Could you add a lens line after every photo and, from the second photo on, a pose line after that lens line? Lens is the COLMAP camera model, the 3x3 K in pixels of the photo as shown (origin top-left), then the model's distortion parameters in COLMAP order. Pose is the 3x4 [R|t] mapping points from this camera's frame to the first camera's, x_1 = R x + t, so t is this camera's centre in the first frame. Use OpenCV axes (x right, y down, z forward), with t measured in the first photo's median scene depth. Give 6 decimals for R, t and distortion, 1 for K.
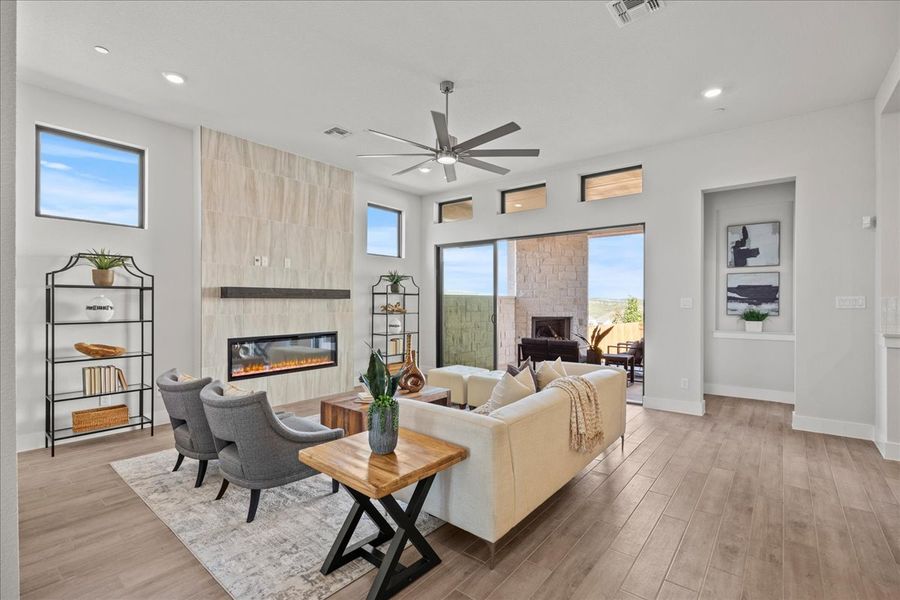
lens RADIAL K [[415.6, 0, 431.5], [0, 415.6, 306.0], [0, 0, 1]] dist [-0.006149, 0.000019]
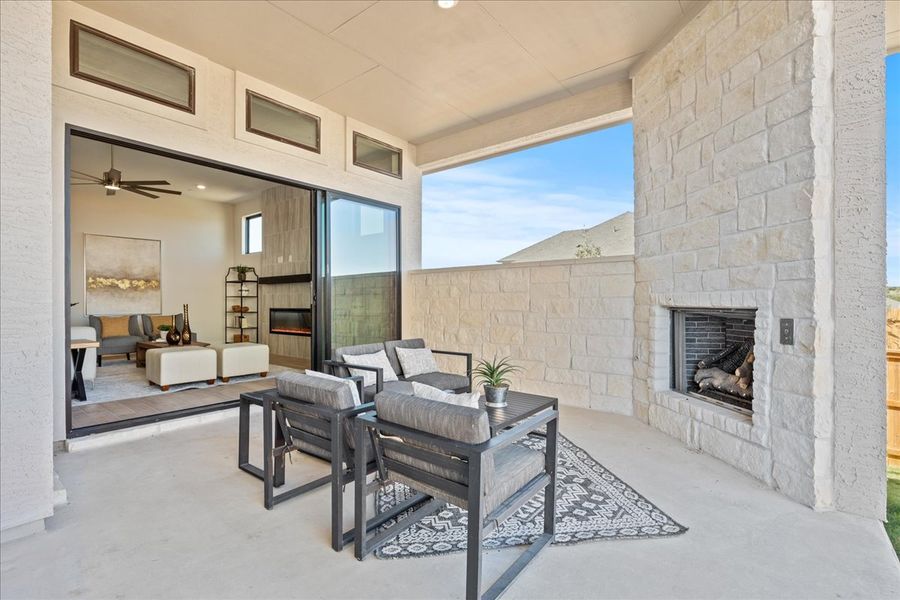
lens RADIAL K [[415.6, 0, 441.5], [0, 415.6, 300.3], [0, 0, 1]] dist [-0.006149, 0.000019]
pose [[0.025588, -0.001513, -0.999671, 1.142176], [-0.003611, 0.999992, -0.001606, 0.042966], [0.999666, 0.003651, 0.025582, 1.537353]]
